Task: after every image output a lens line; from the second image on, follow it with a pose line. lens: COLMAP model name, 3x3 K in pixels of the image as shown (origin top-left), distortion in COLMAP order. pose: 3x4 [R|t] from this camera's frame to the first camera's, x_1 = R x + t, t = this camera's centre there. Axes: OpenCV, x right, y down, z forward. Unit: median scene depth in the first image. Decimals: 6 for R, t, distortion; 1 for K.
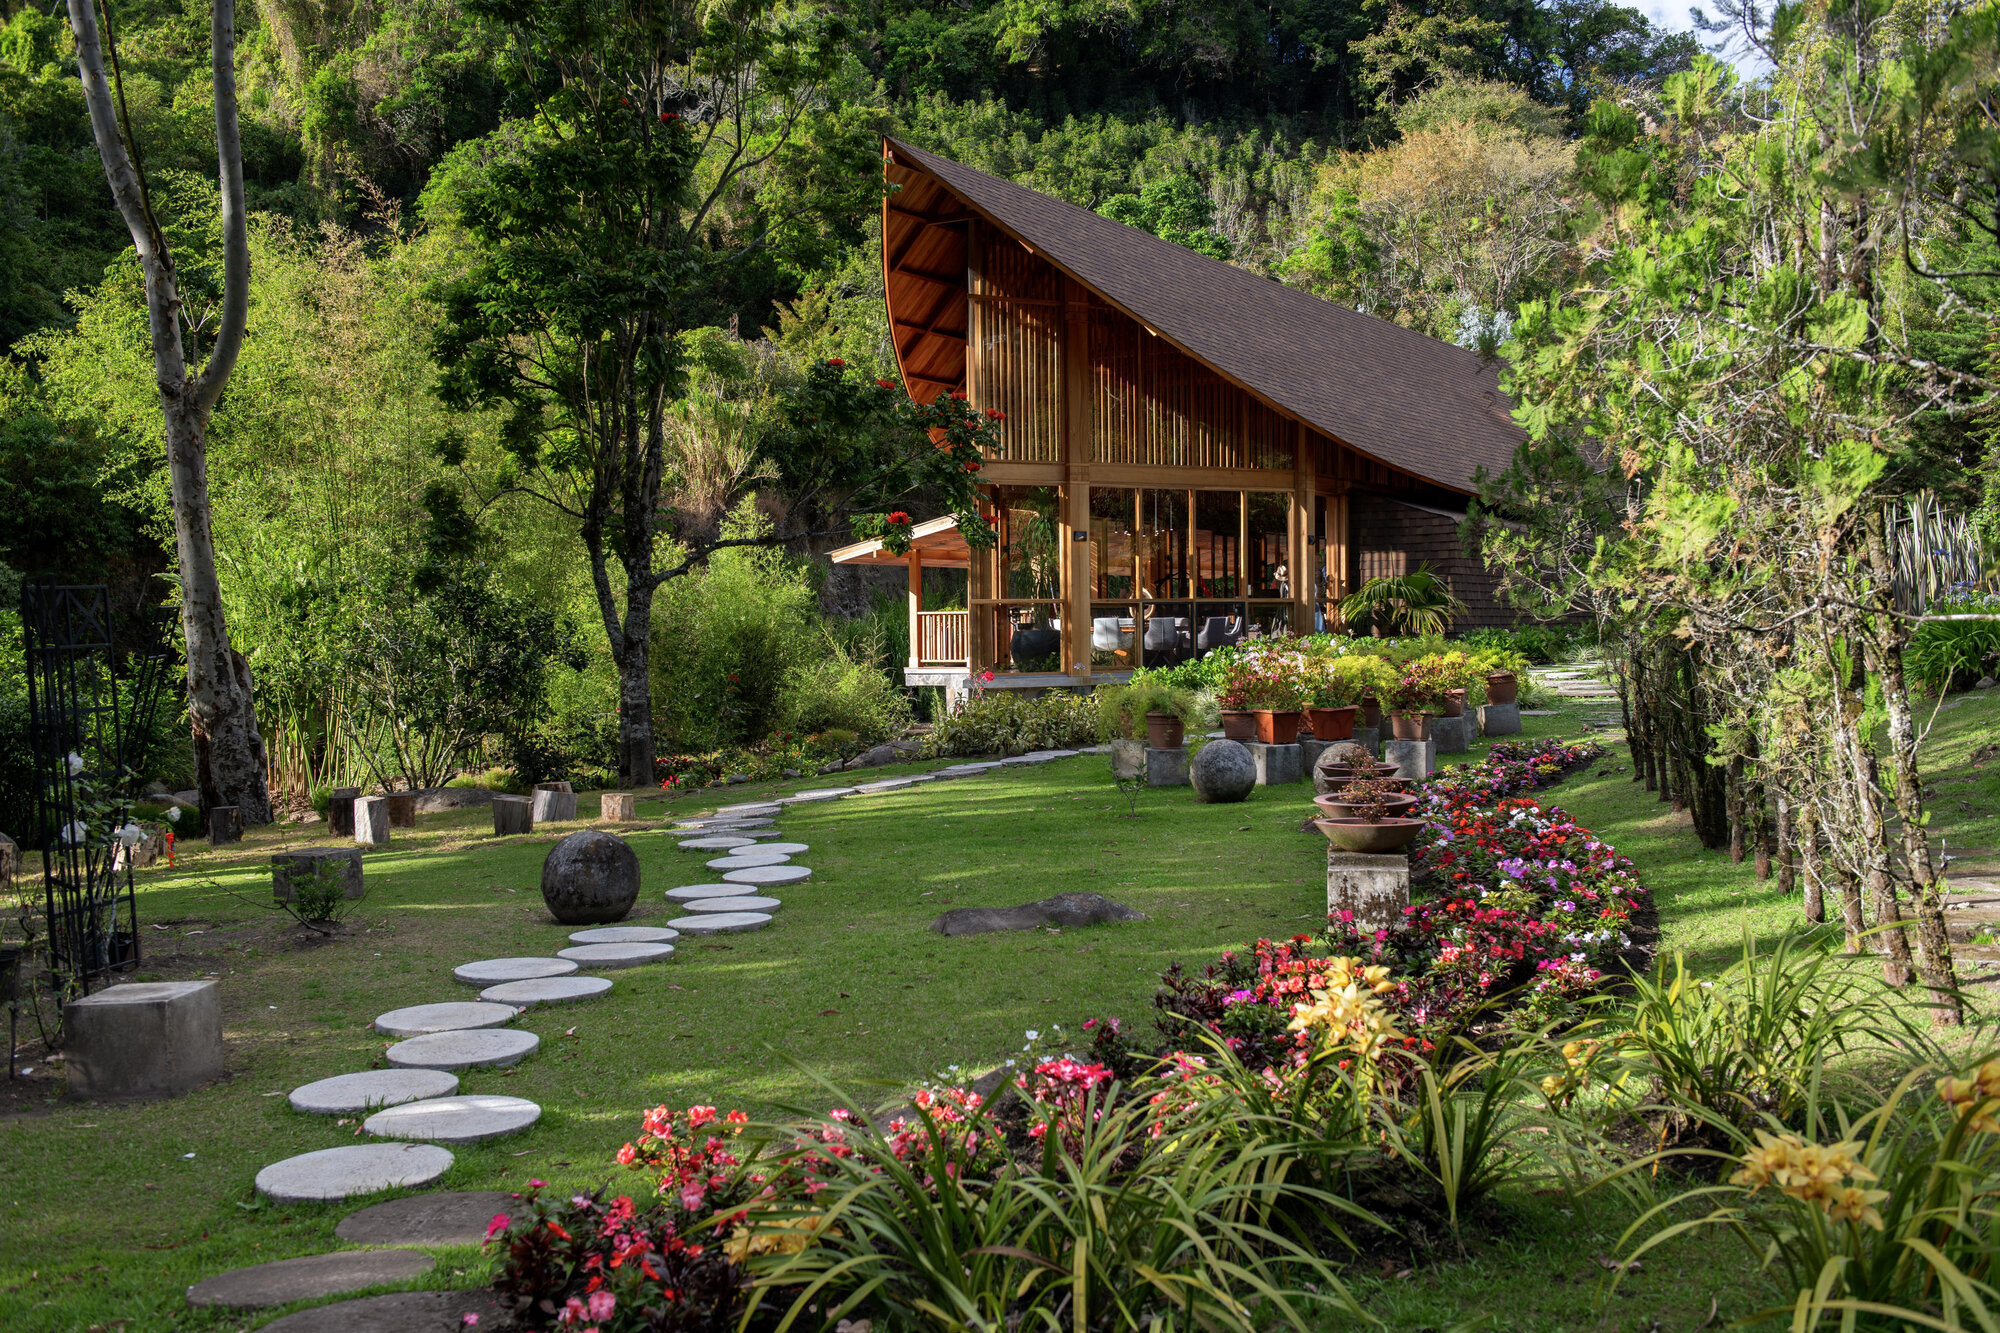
lens RADIAL K [[1923.8, 0, 1000.0], [0, 1923.8, 666.5], [0, 0, 1]] dist [-0.015833, 0.156049]
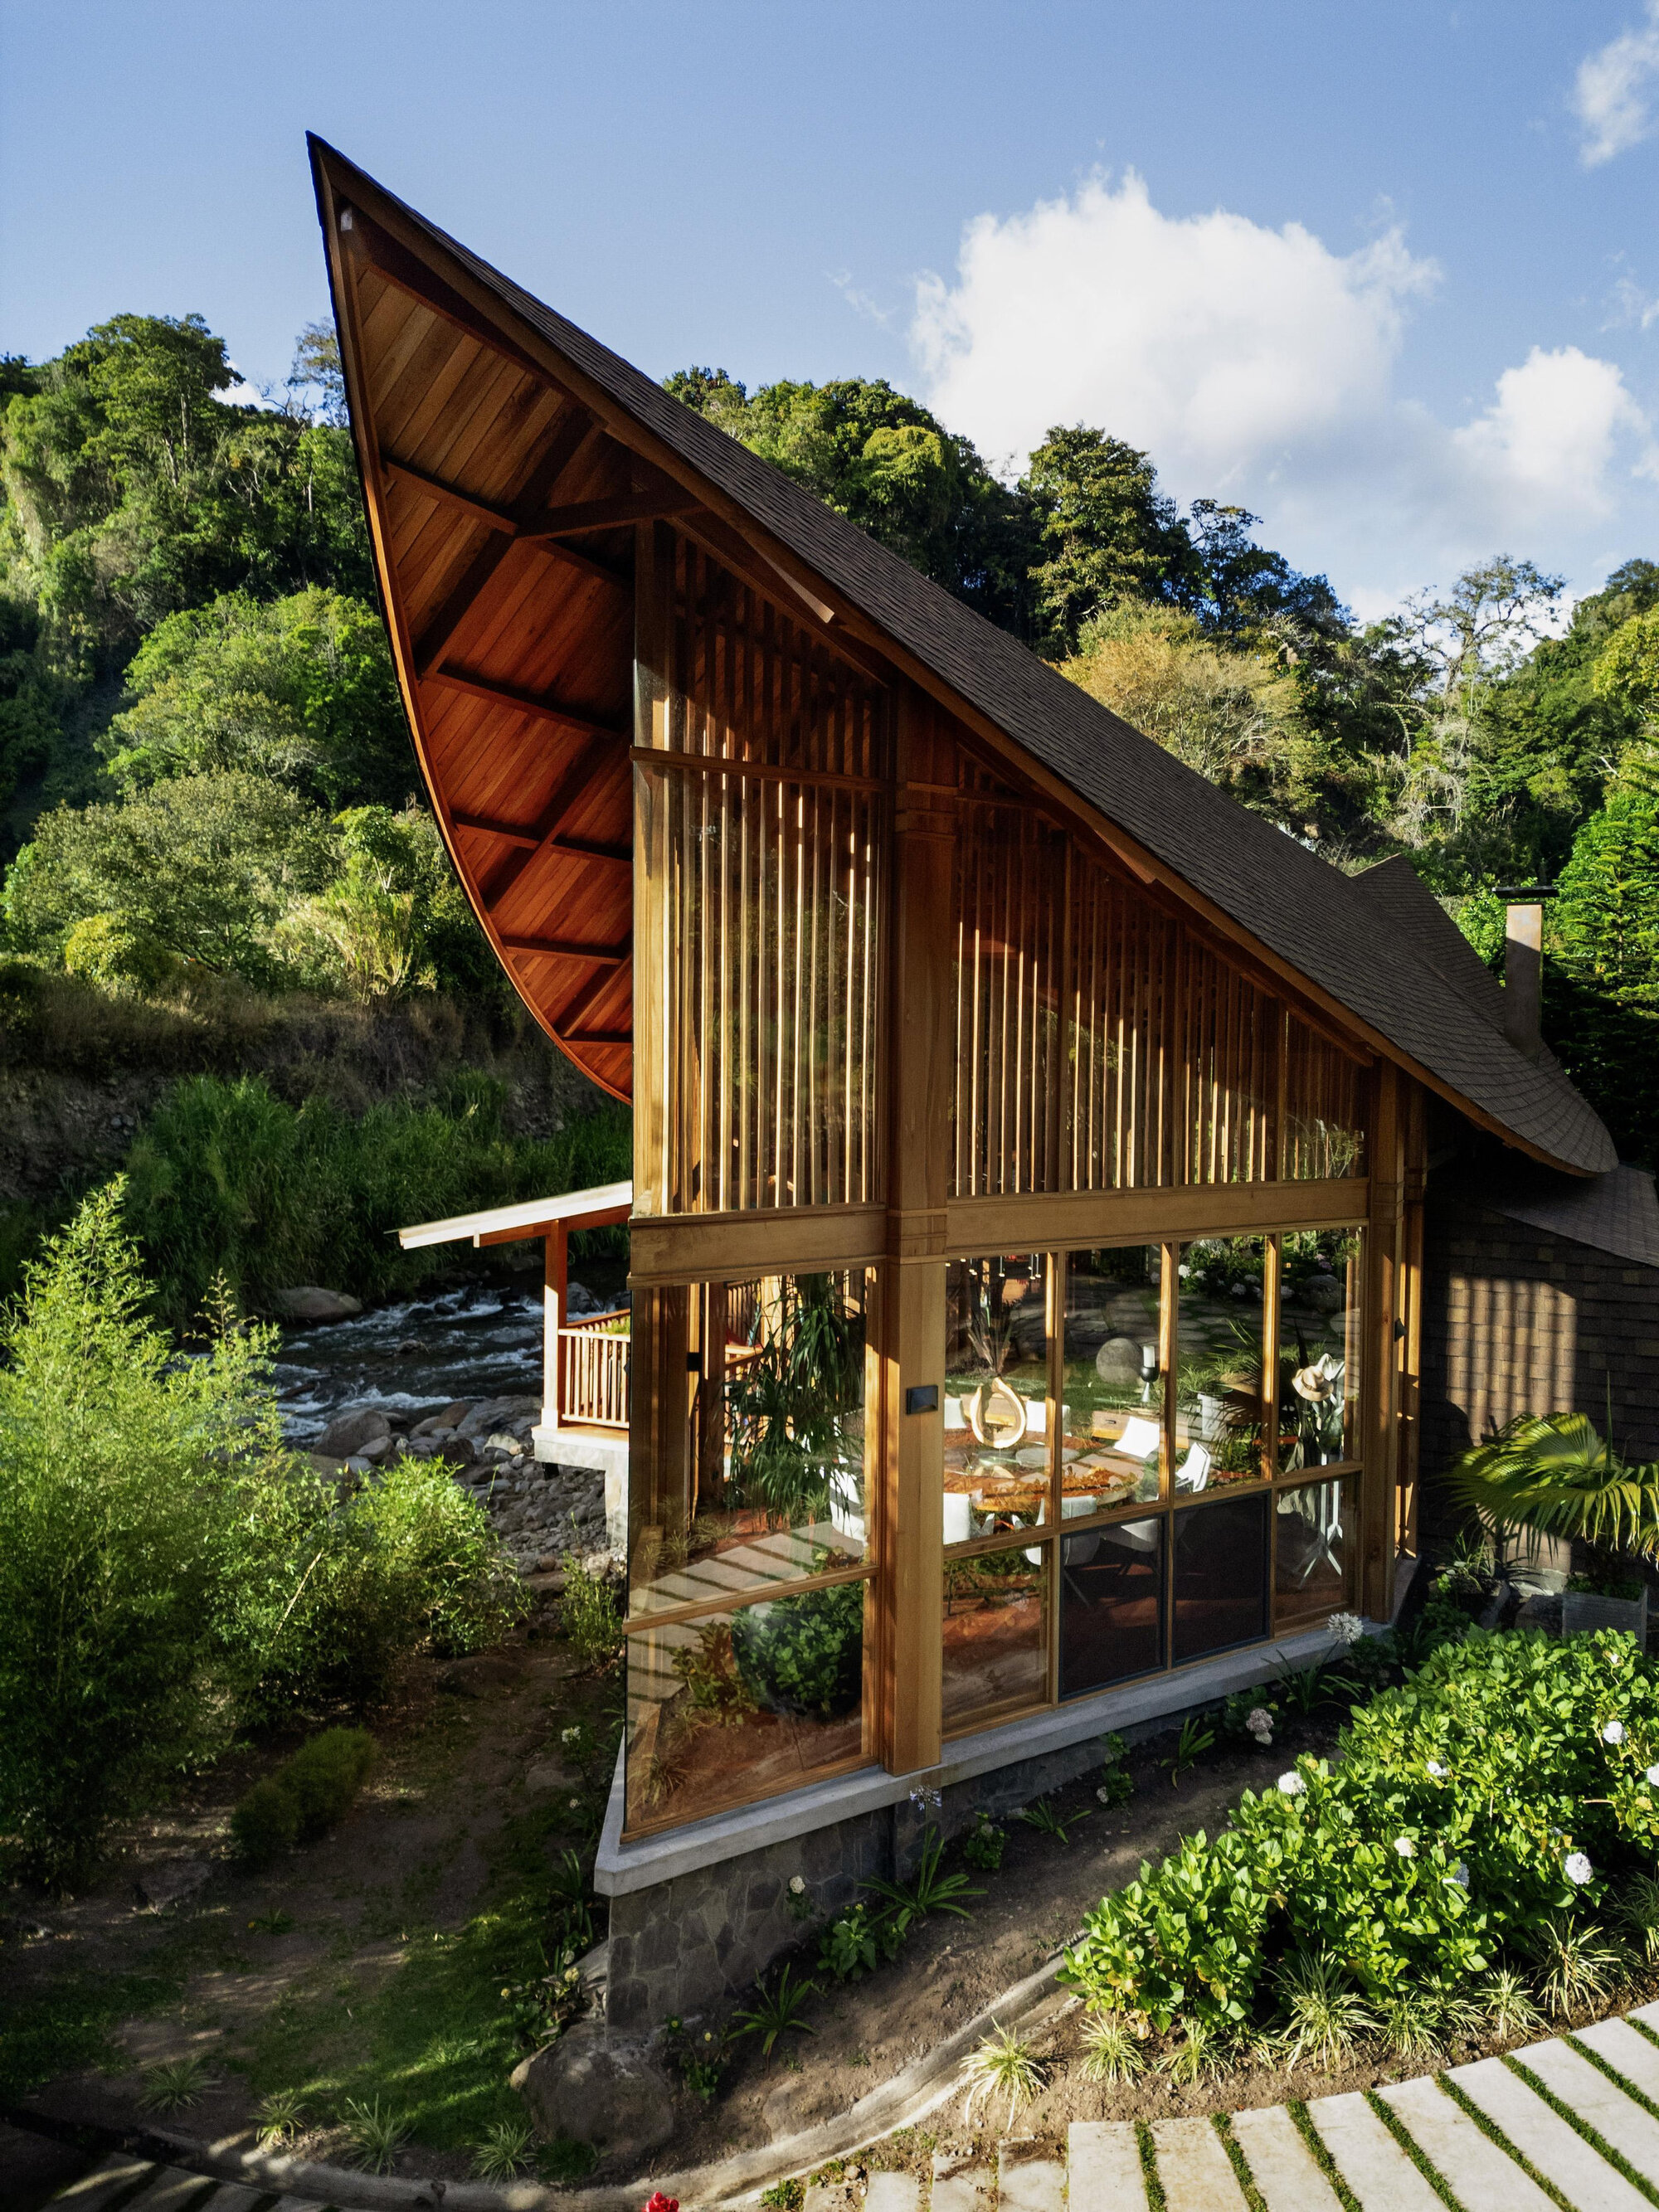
lens RADIAL K [[1539.8, 0, 822.1], [0, 1539.8, 1109.7], [0, 0, 1]] dist [0.032316, -0.000104]
pose [[0.996770, 0.019375, 0.077941, -0.002620], [-0.020429, 0.999710, 0.012747, -0.116553], [-0.077671, -0.014298, 0.996877, 0.631646]]
